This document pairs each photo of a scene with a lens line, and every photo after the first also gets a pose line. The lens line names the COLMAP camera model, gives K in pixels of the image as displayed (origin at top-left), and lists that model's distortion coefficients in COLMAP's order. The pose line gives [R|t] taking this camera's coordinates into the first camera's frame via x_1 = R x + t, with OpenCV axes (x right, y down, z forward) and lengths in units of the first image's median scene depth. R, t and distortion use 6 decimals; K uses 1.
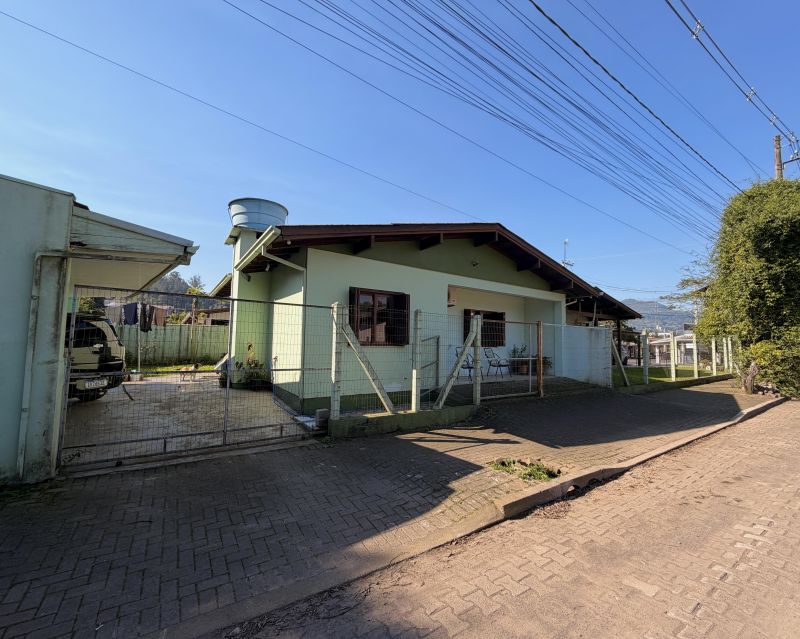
lens RADIAL K [[337.3, 0, 400.0], [0, 337.3, 319.5], [0, 0, 1]] dist [0.005469, -0.000192]
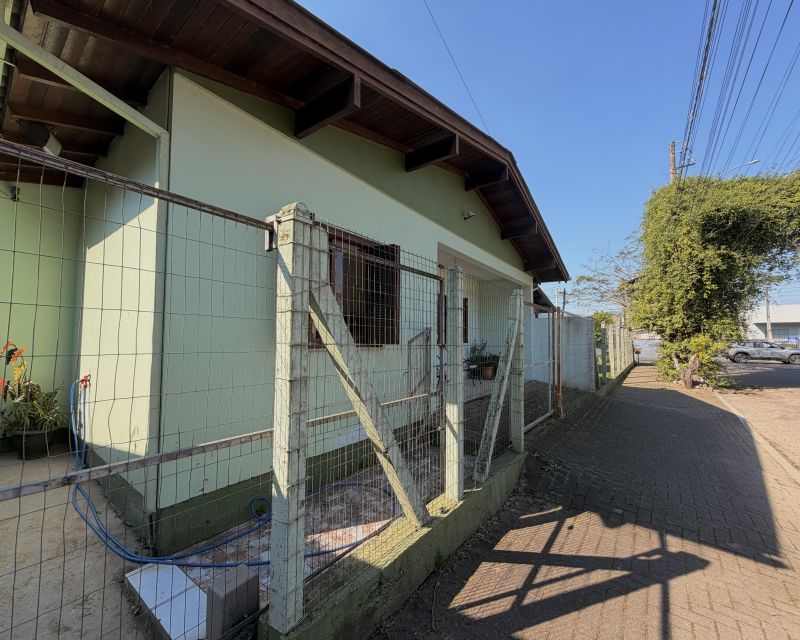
lens RADIAL K [[343.4, 0, 385.7], [0, 343.4, 319.0], [0, 0, 1]] dist [0.001473, -0.000005]
pose [[0.956196, 0.007010, 0.292644, -0.154456], [-0.010213, 0.999904, 0.009417, 0.033983], [-0.292550, -0.011993, 0.956175, 0.549119]]
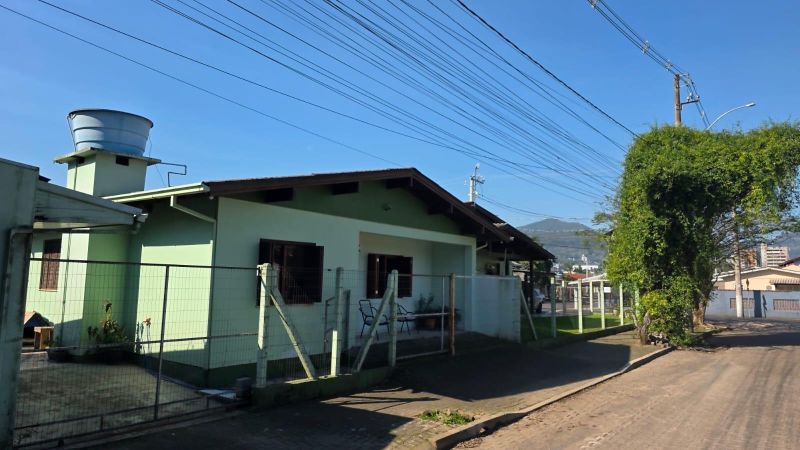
lens RADIAL K [[521.2, 0, 400.0], [0, 521.2, 225.0], [0, 0, 1]] dist [0.083593, -0.080999]
pose [[0.949048, 0.036042, 0.313065, -0.234584], [-0.026012, 0.999008, -0.036156, -0.093051], [-0.314058, 0.026170, 0.949043, -0.429020]]
